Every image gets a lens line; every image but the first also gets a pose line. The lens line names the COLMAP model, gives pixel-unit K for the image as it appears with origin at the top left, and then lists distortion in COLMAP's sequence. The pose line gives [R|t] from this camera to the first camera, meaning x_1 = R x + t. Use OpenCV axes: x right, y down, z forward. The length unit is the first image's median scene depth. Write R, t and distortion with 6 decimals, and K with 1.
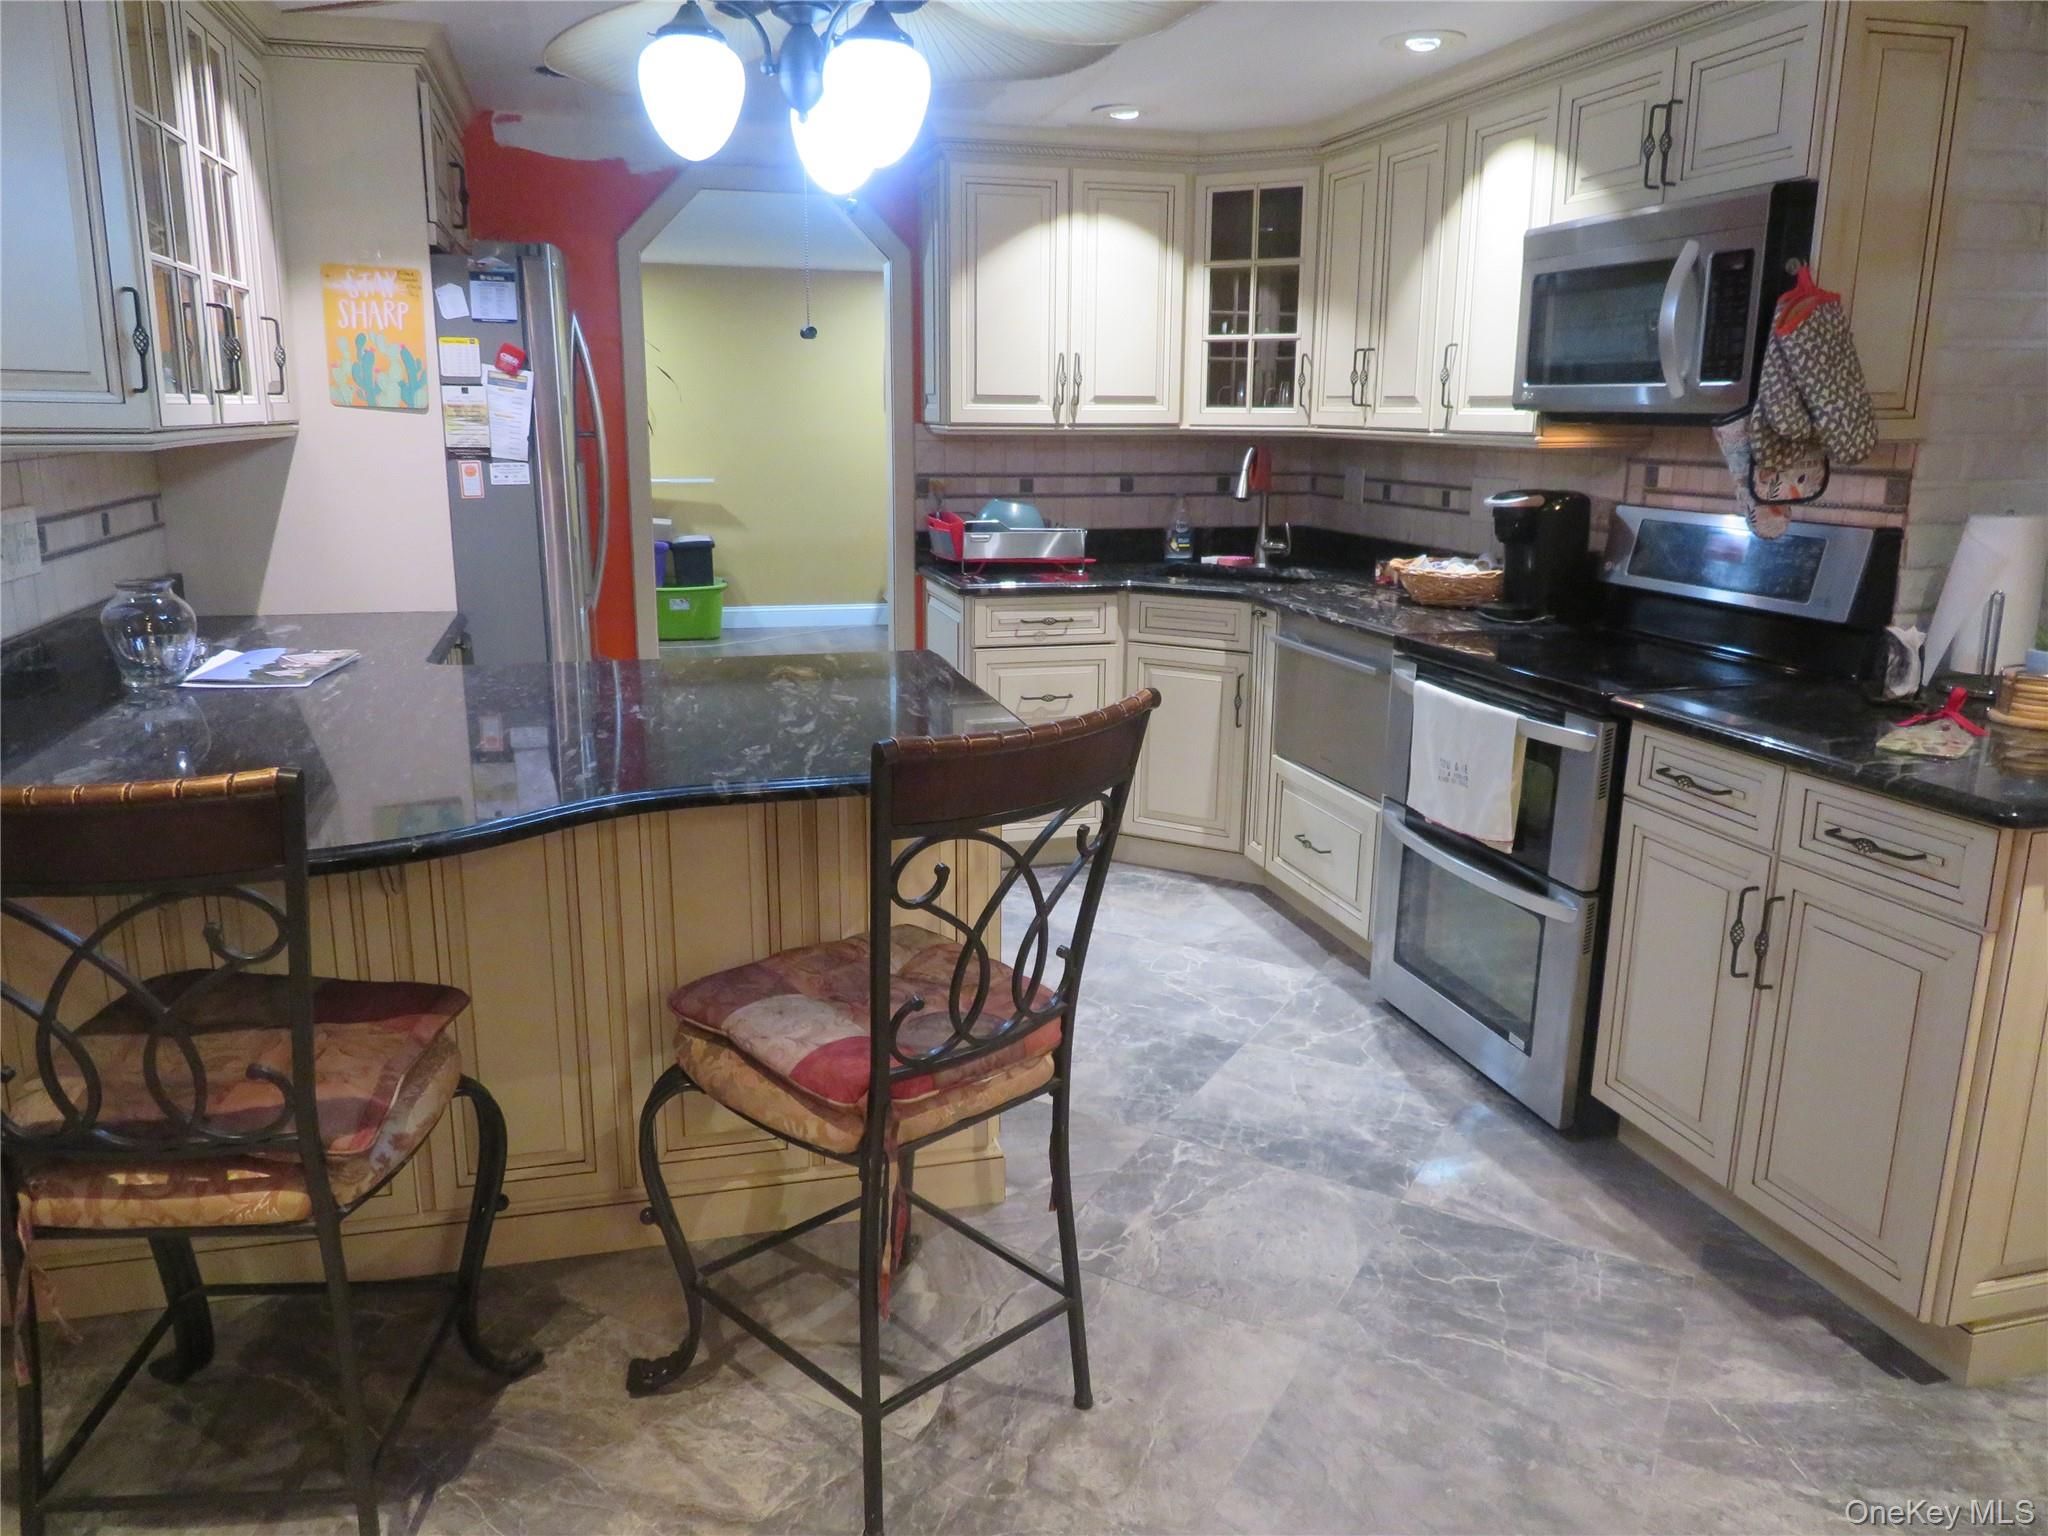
lens RADIAL K [[1493.3, 0, 1021.7], [0, 1493.3, 779.1], [0, 0, 1]] dist [-0.001924, 0.001586]
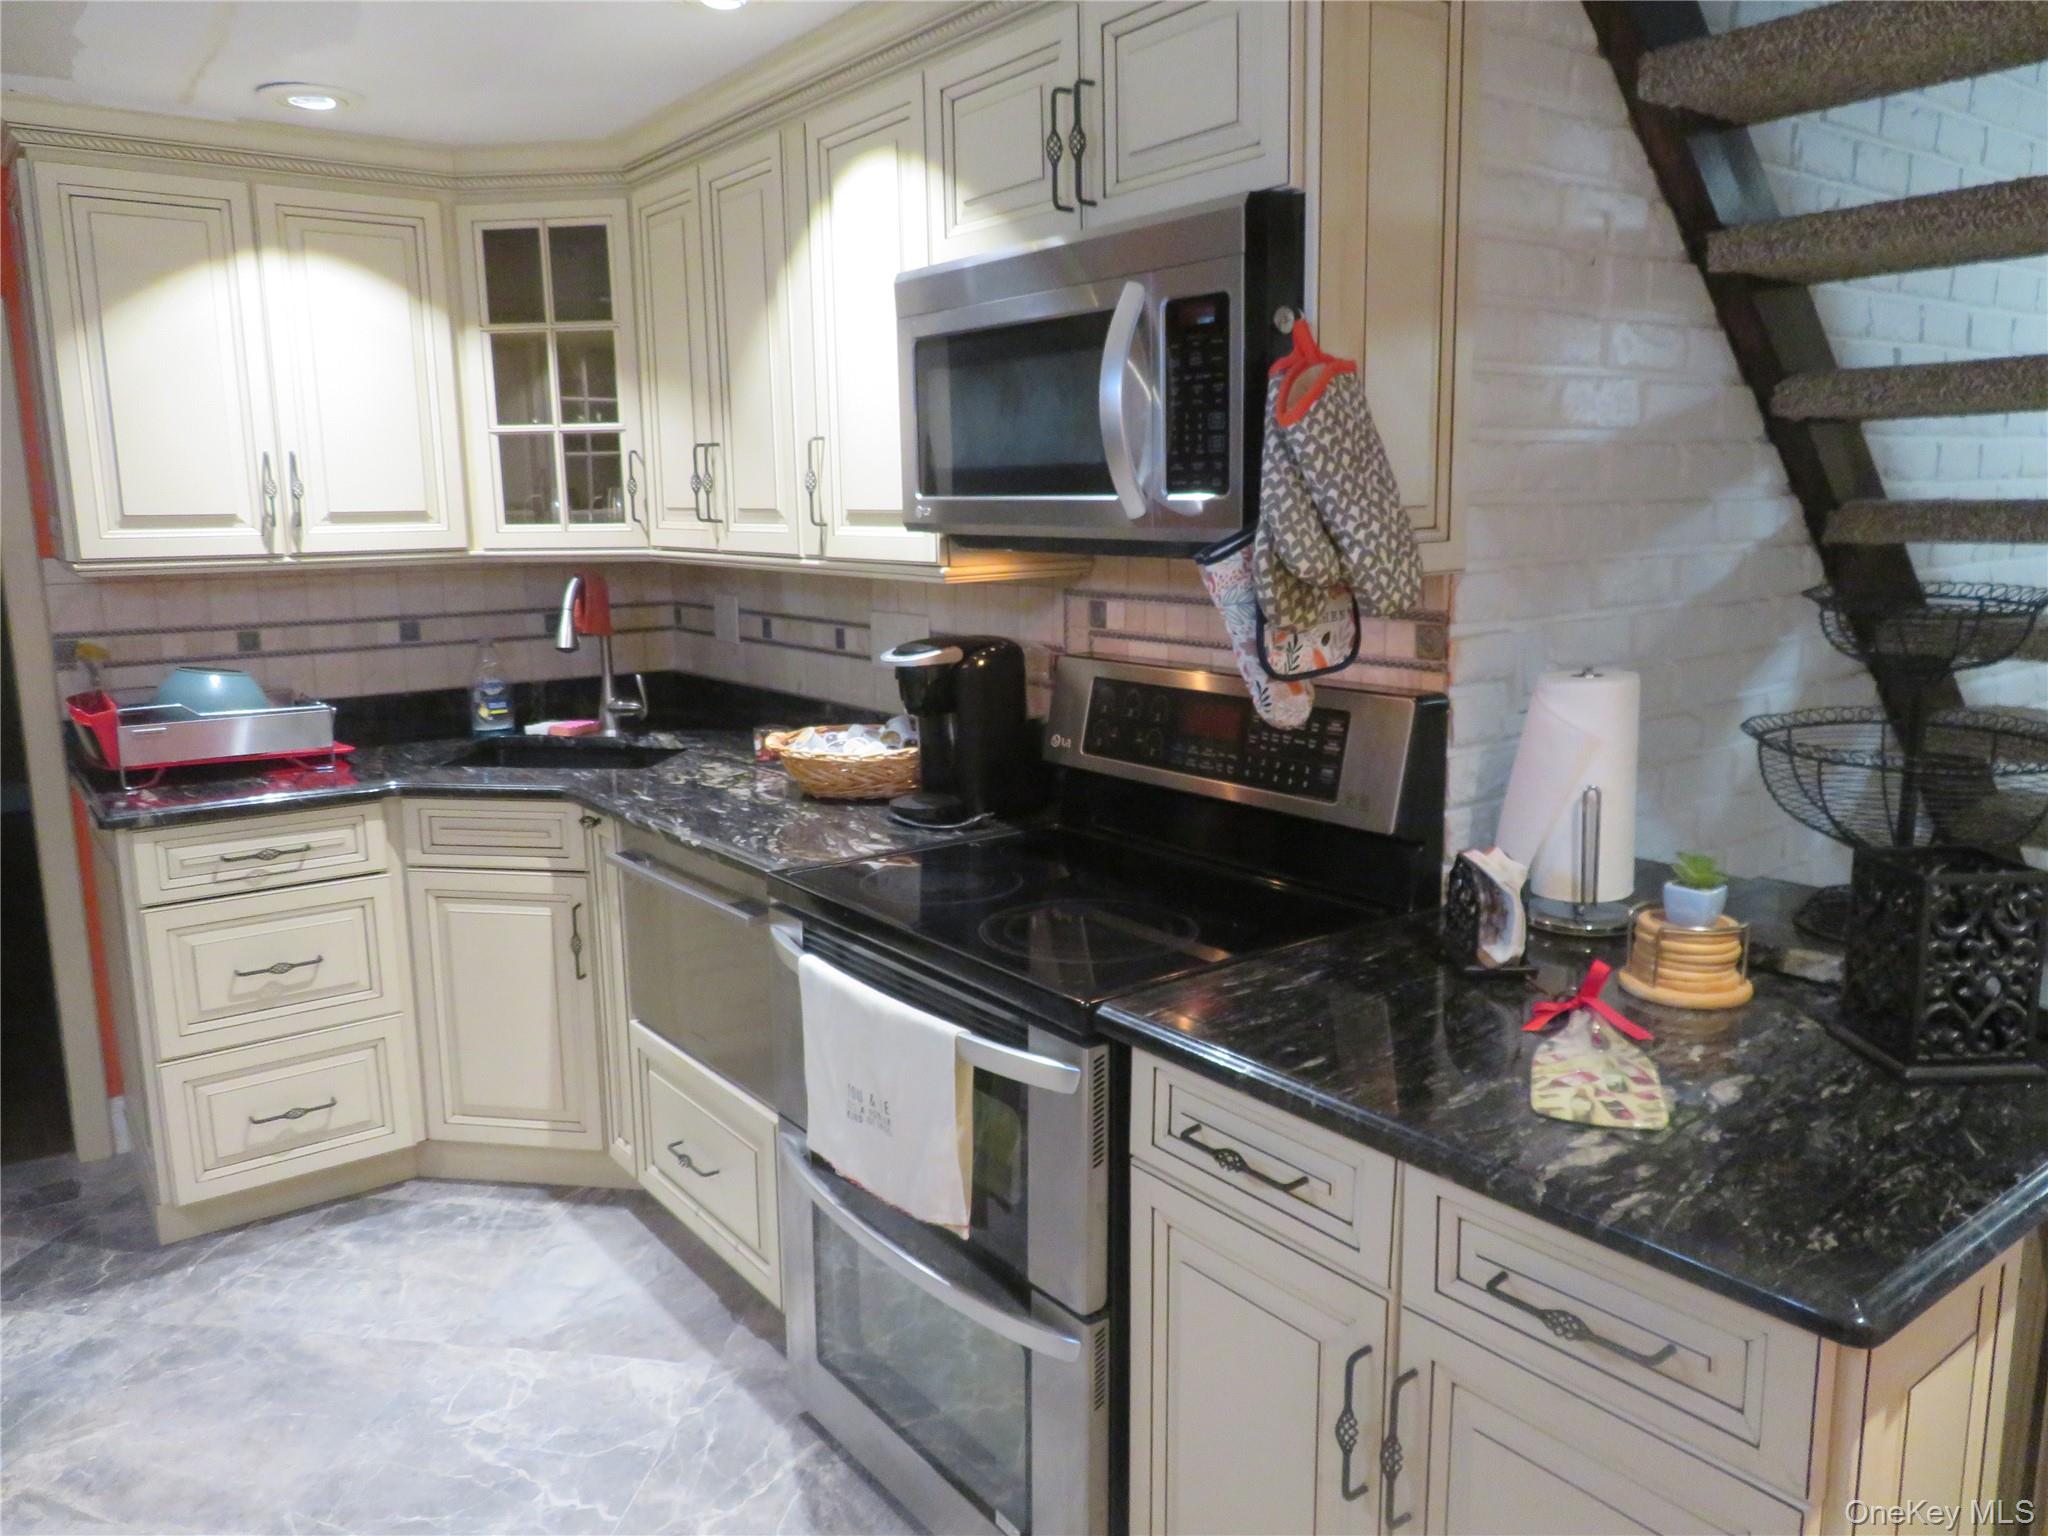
lens RADIAL K [[1491.0, 0, 1024.0], [0, 1491.0, 768.0], [0, 0, 1]] dist [0.001109, 0.000544]
pose [[0.932149, -0.082152, 0.352633, 0.122509], [0.104346, 0.993551, -0.044361, -0.097866], [-0.346714, 0.078146, 0.934710, 0.330526]]
